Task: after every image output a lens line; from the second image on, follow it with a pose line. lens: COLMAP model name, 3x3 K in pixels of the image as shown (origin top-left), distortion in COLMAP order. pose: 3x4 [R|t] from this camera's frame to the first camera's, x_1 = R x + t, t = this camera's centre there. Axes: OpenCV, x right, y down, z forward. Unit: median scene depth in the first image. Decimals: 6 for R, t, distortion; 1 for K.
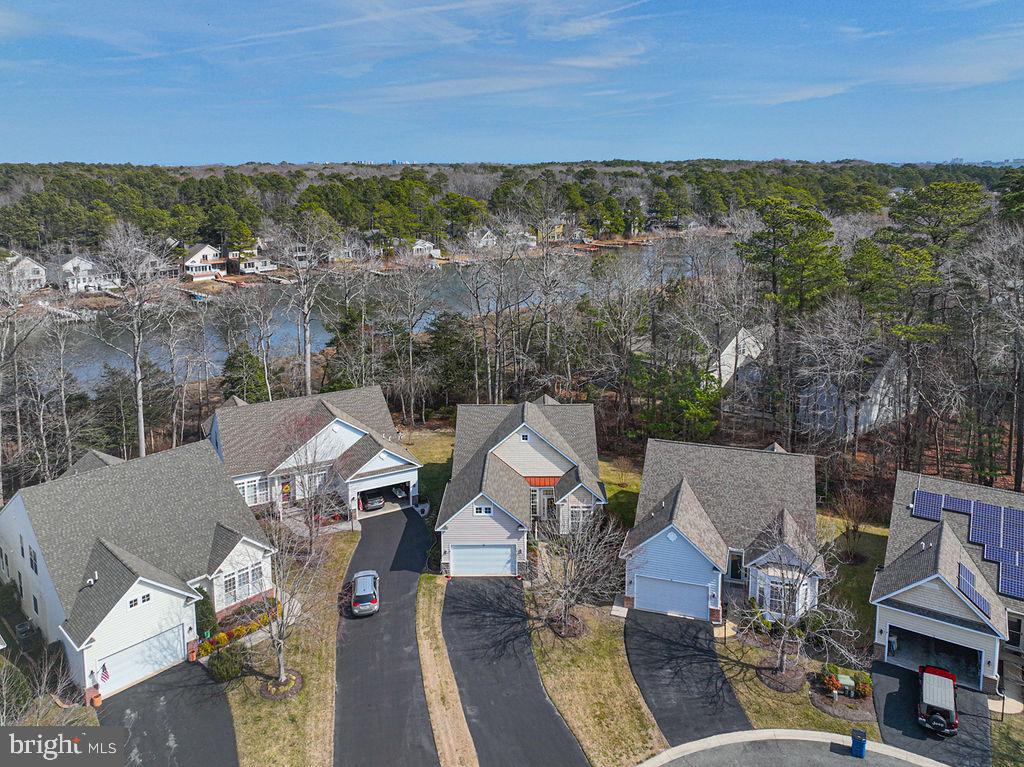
lens RADIAL K [[760.7, 0, 522.7], [0, 760.7, 253.3], [0, 0, 1]] dist [0.003317, -0.000193]
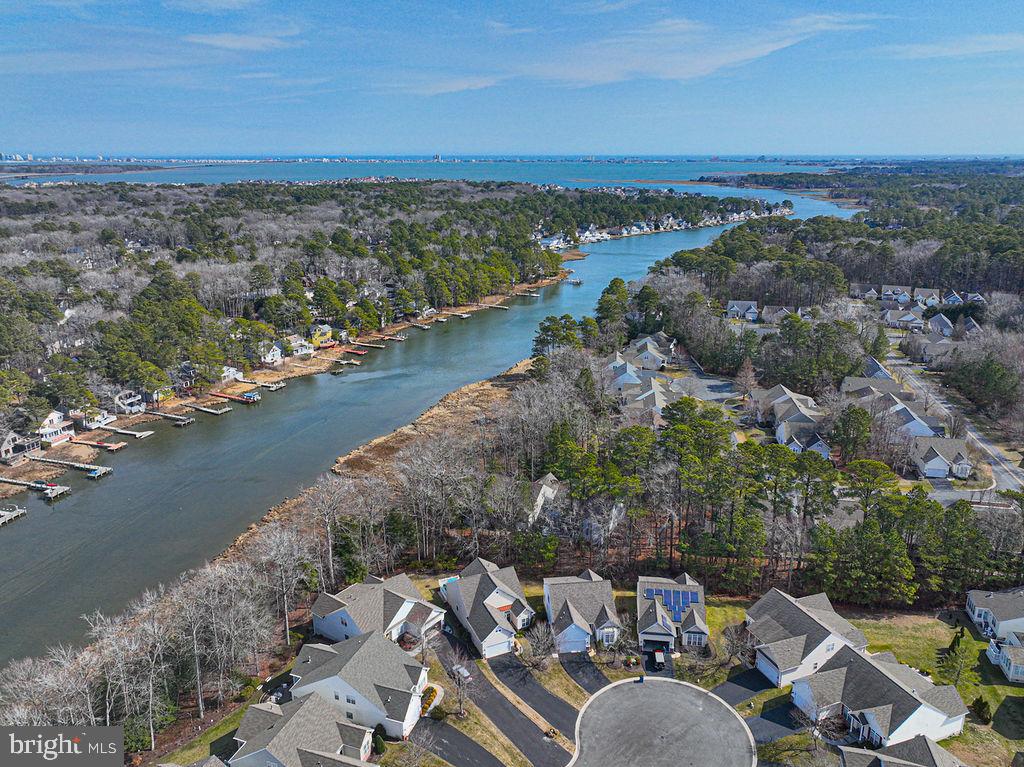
lens RADIAL K [[743.8, 0, 512.0], [0, 743.8, 383.5], [0, 0, 1]] dist [0.006140, 0.007917]
pose [[0.913313, -0.120698, 0.388962, -0.862614], [0.047689, 0.980199, 0.192188, -0.928127], [-0.404457, -0.156979, 0.900984, -1.097446]]
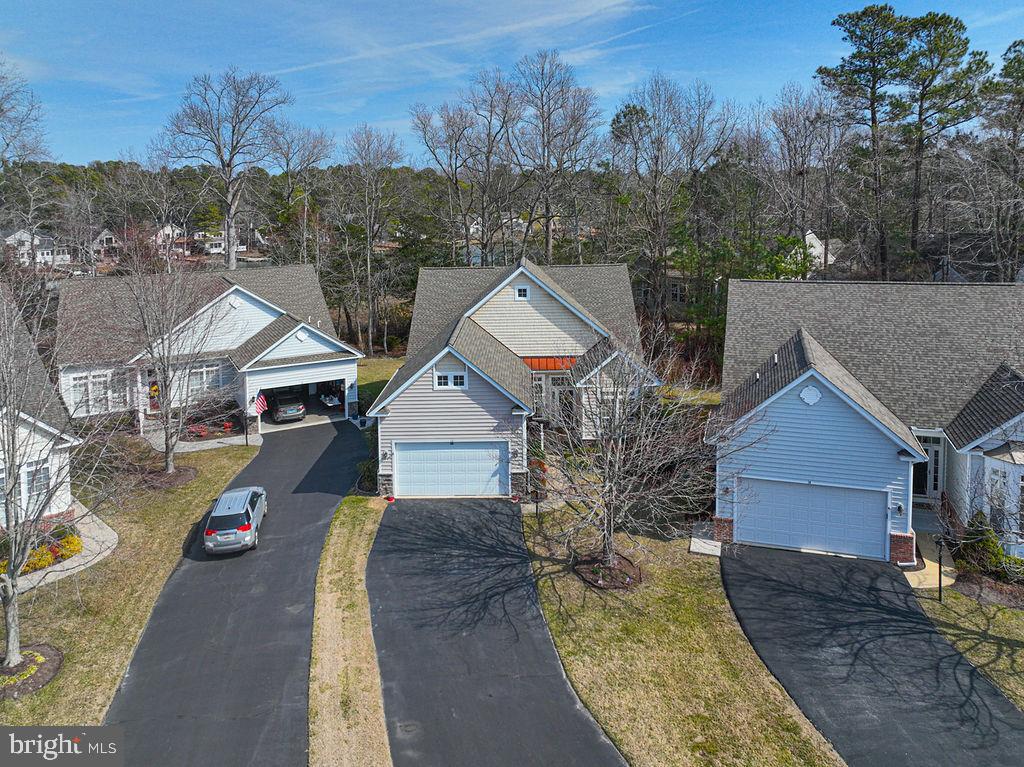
lens RADIAL K [[755.4, 0, 494.6], [0, 755.4, 262.4], [0, 0, 1]] dist [0.001967, 0.006289]
pose [[0.999537, -0.007819, -0.029391, -0.001455], [0.006817, 0.999397, -0.034043, 0.267840], [0.029640, 0.033827, 0.998988, 0.431170]]
